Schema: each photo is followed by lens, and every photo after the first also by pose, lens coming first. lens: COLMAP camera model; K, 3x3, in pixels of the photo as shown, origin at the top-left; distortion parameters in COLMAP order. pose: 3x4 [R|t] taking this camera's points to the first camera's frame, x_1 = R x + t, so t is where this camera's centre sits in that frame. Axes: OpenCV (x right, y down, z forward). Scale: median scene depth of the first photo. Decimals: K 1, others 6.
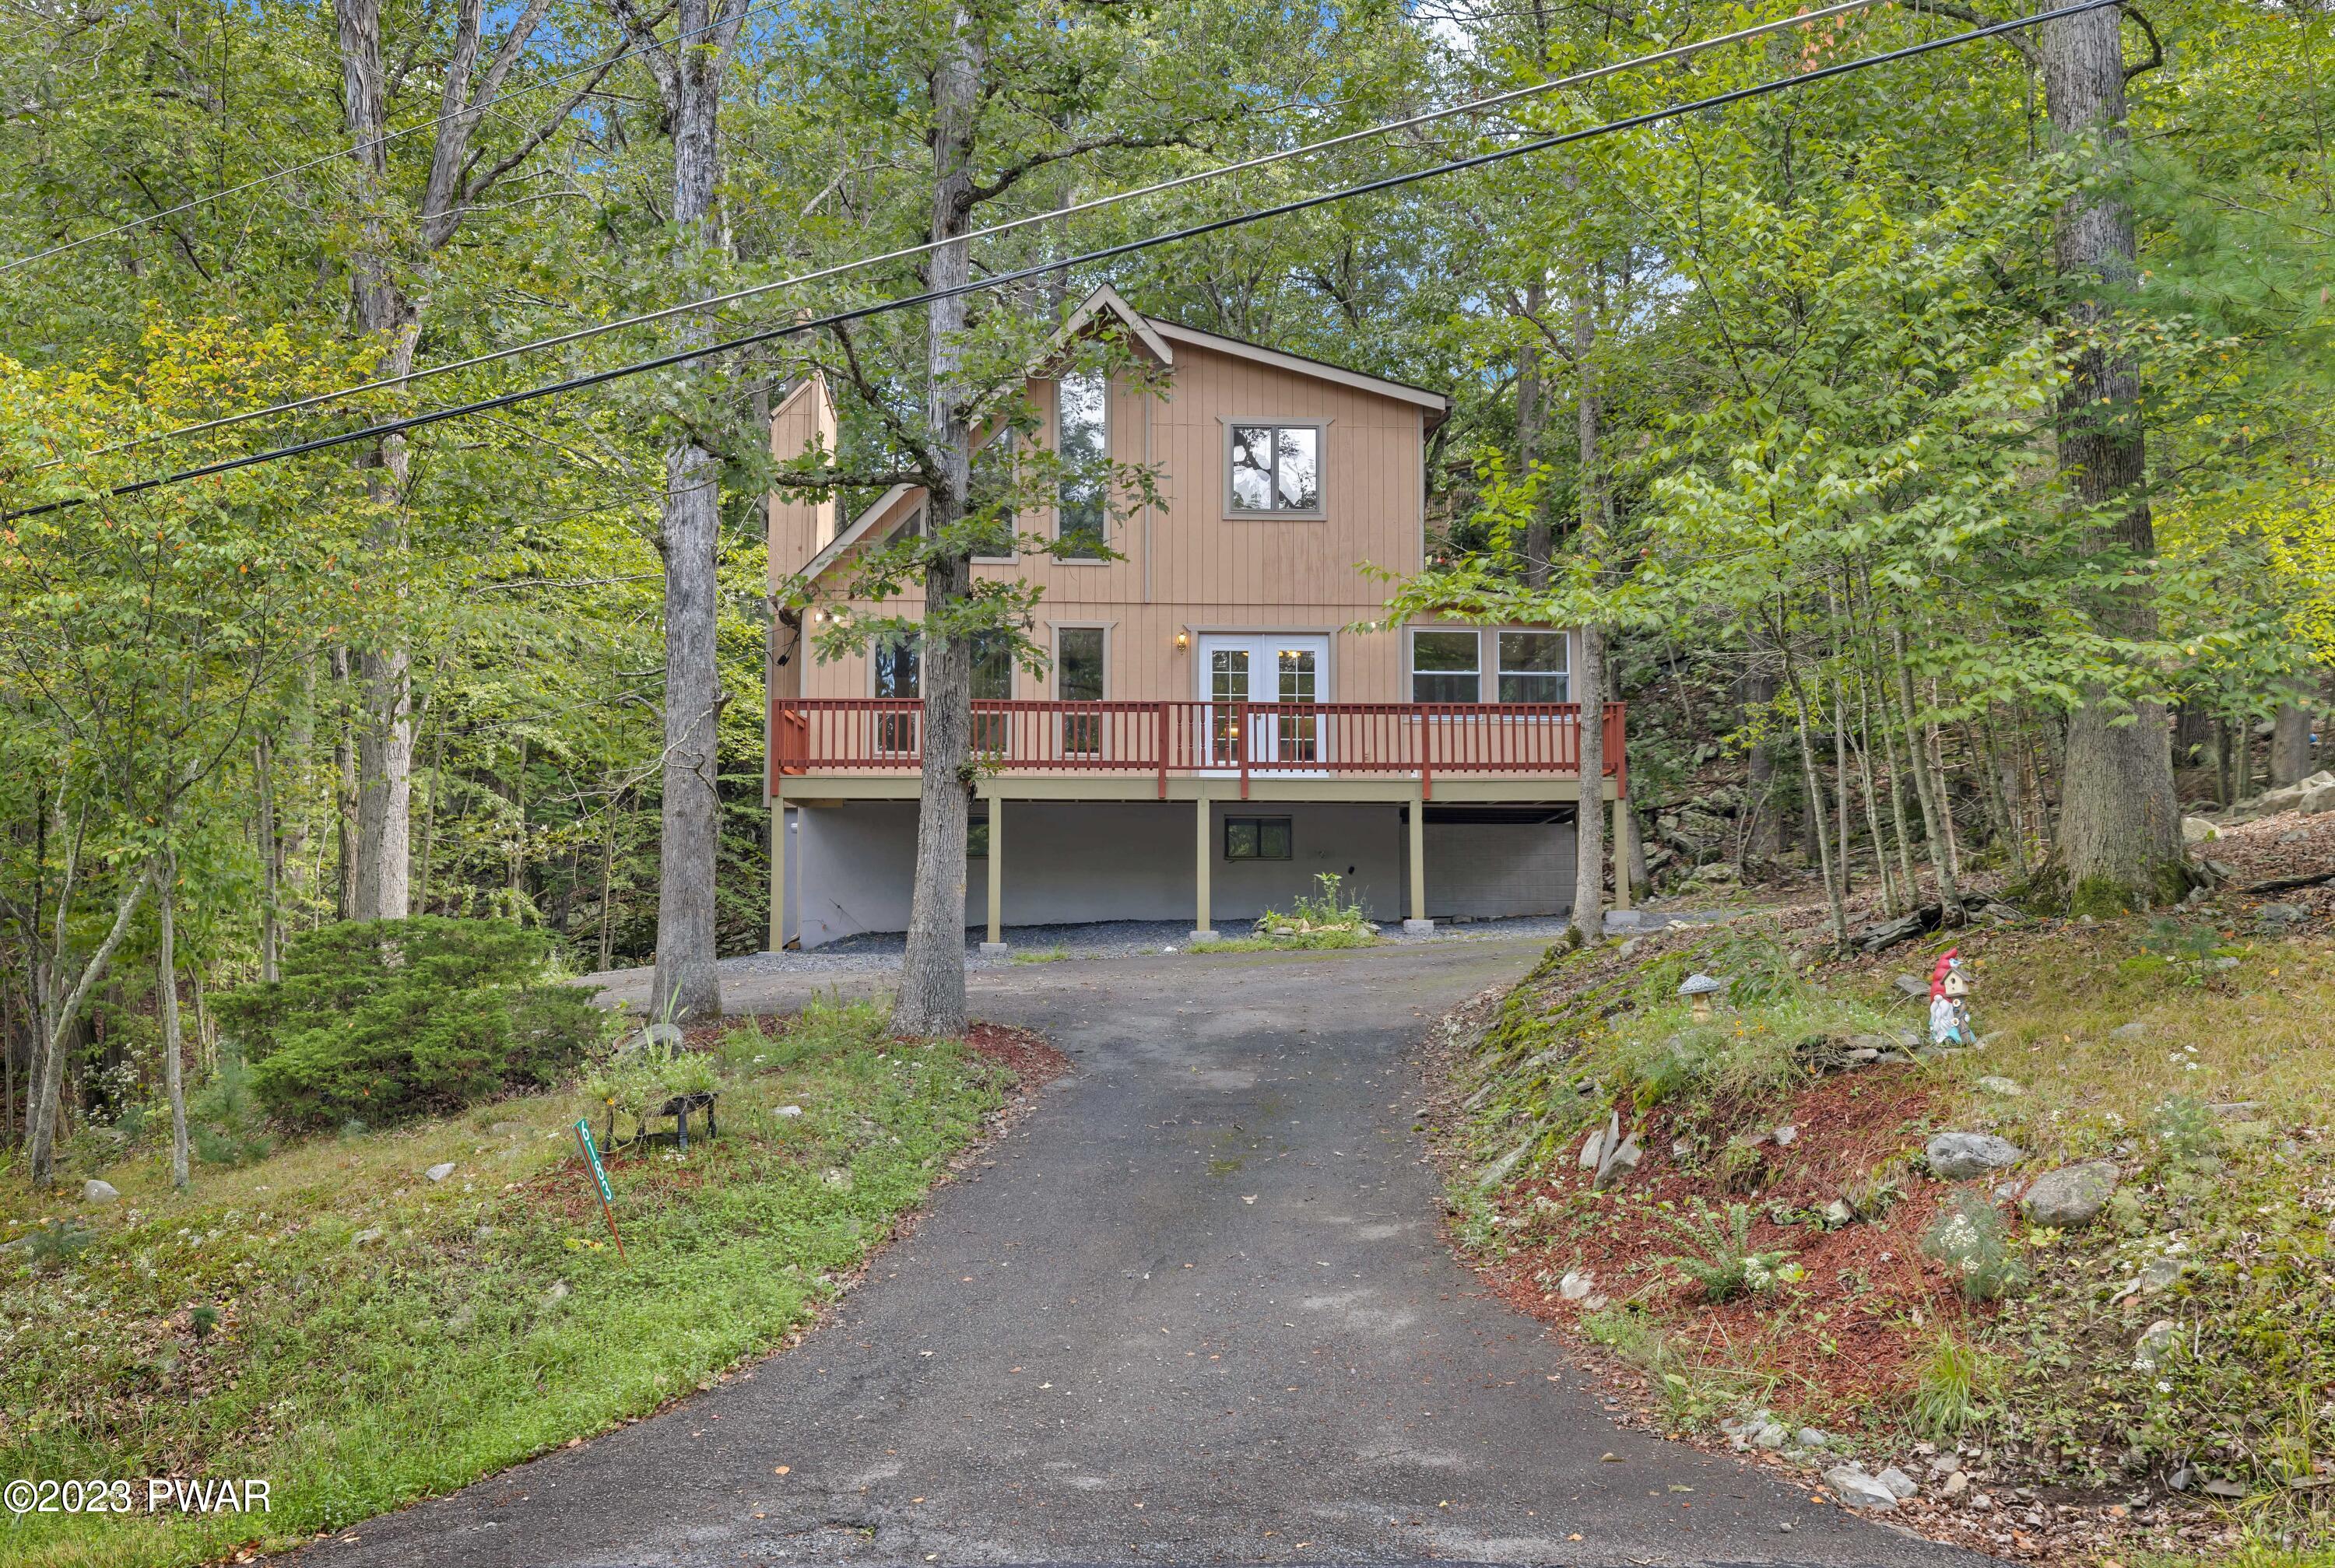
lens RADIAL K [[2325.0, 0, 1167.5], [0, 2325.0, 784.0], [0, 0, 1]] dist [-0.014651, -0.002147]
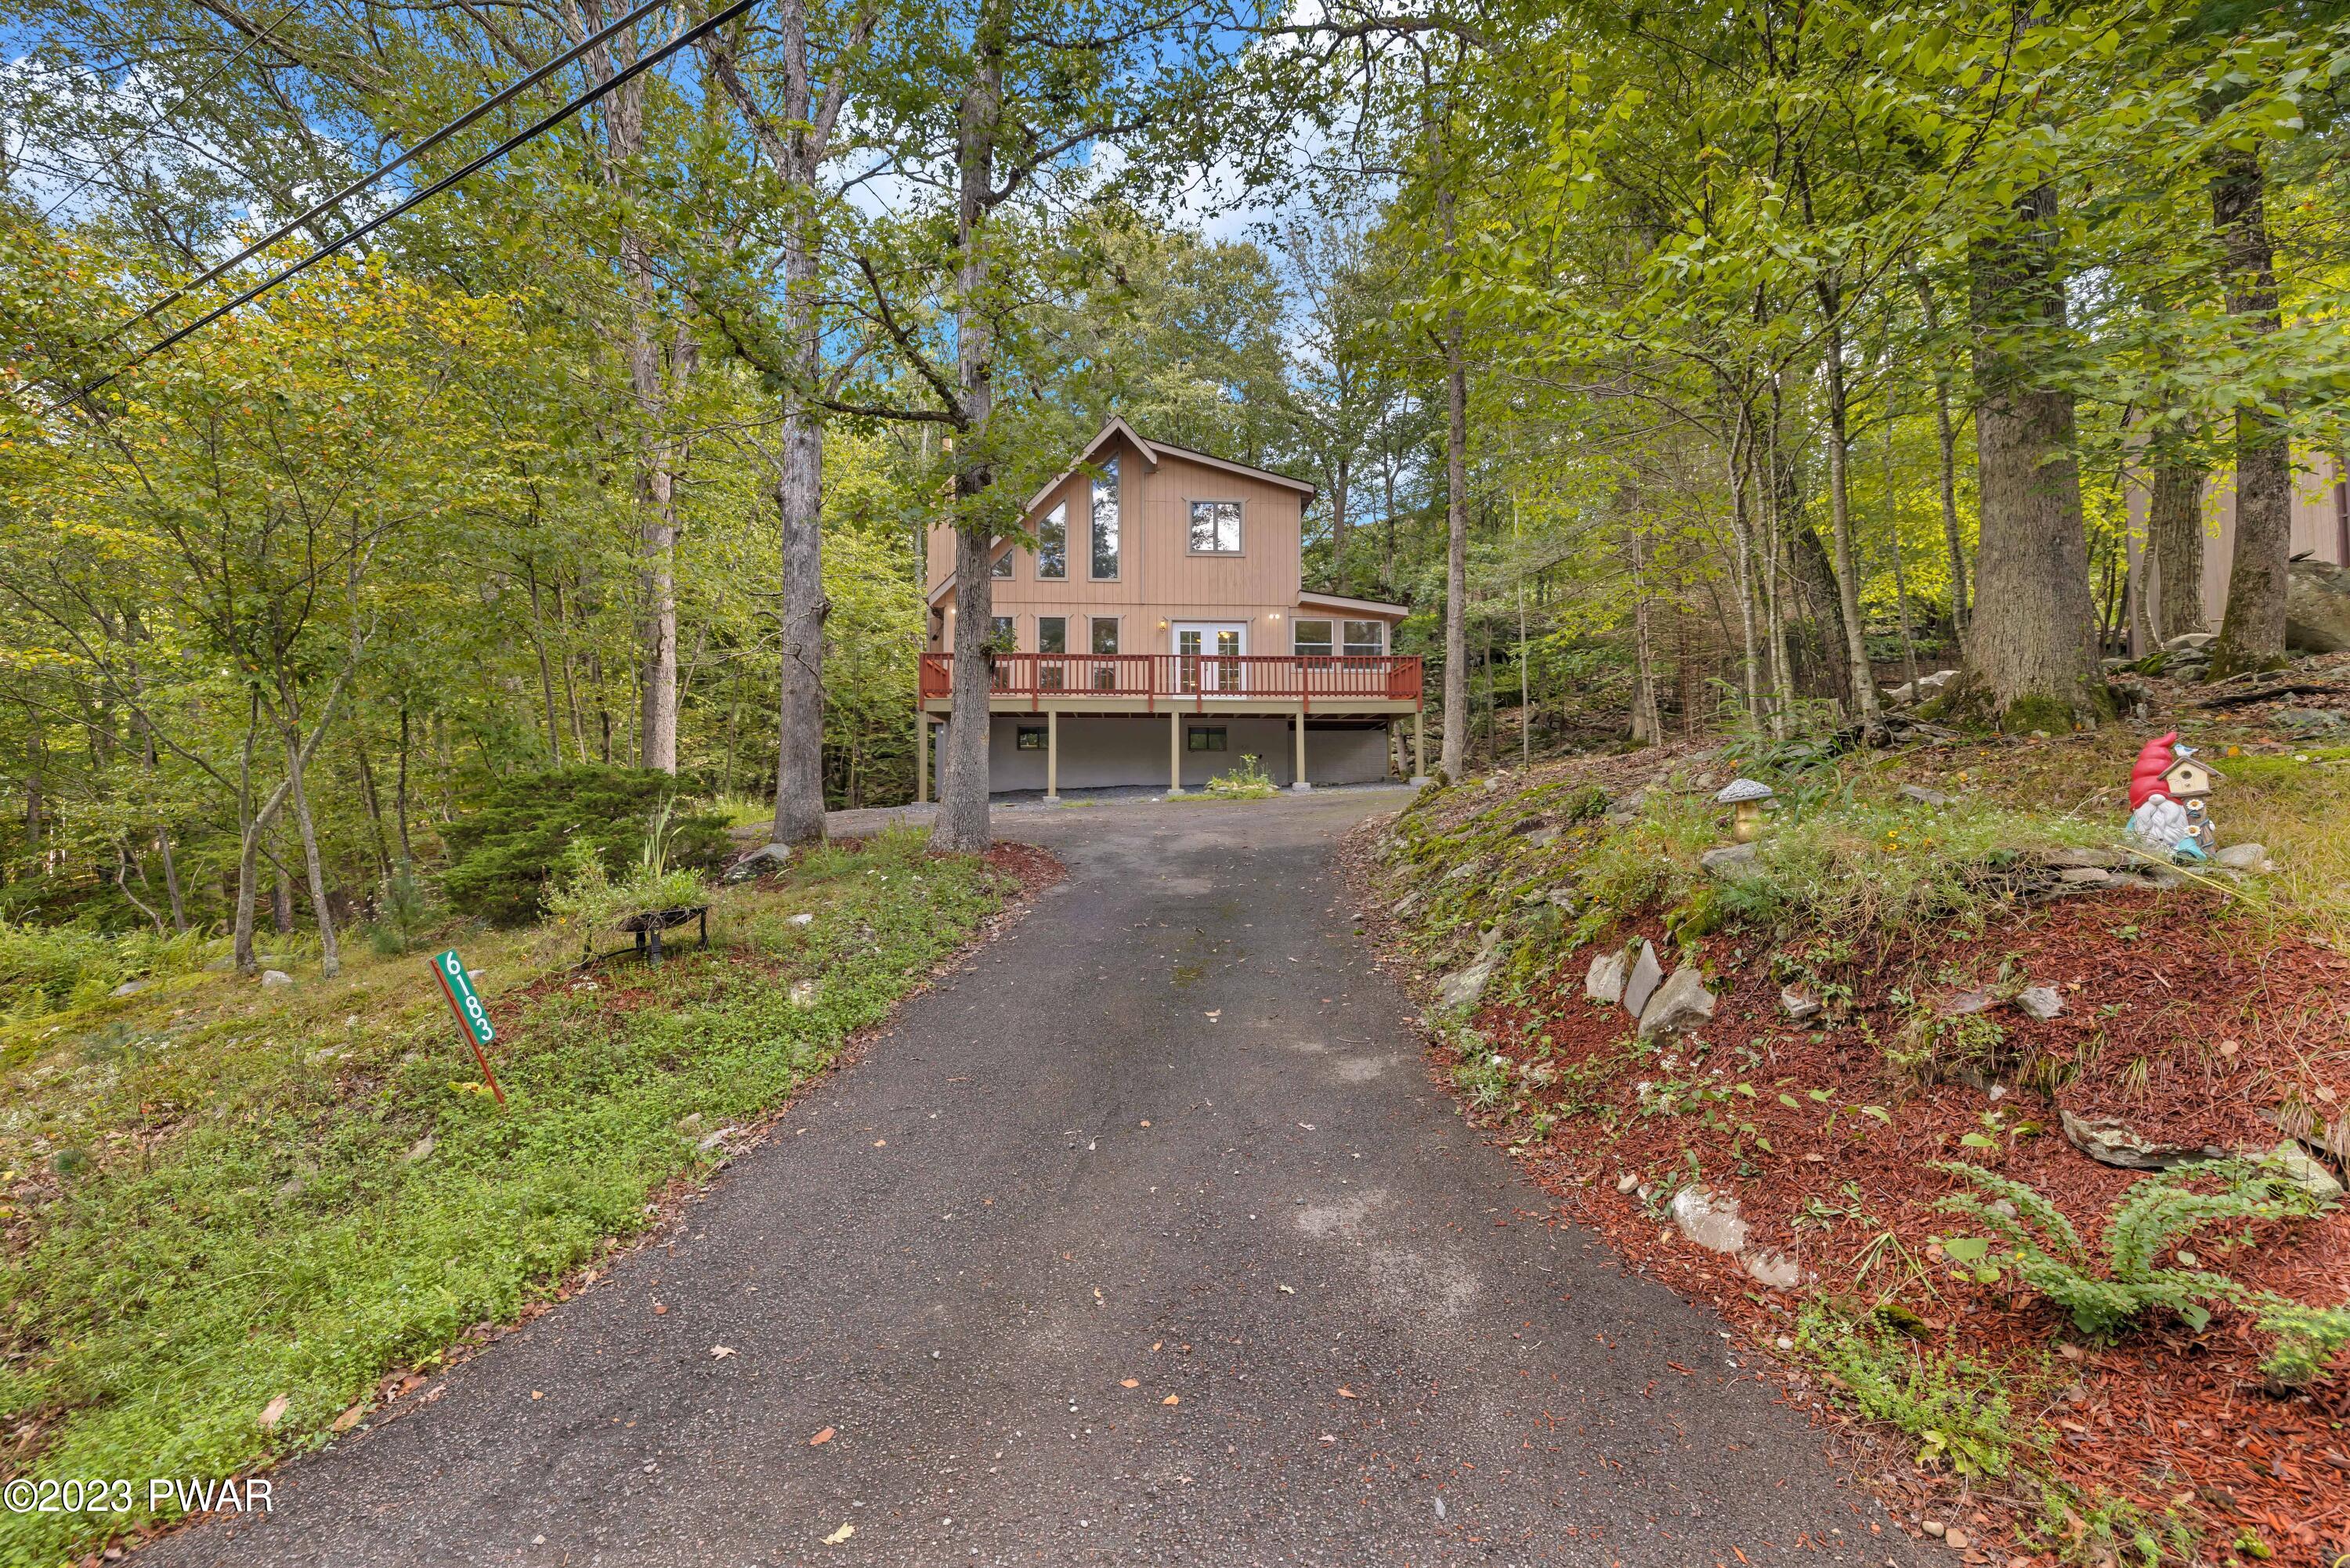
lens RADIAL K [[1025.2, 0, 1175.0], [0, 1025.2, 784.0], [0, 0, 1]] dist [0.000891, 0.000023]
pose [[0.999920, -0.002610, 0.012371, 0.006329], [0.002072, 0.999062, 0.043251, 0.027543], [-0.012472, -0.043222, 0.998988, 0.256731]]
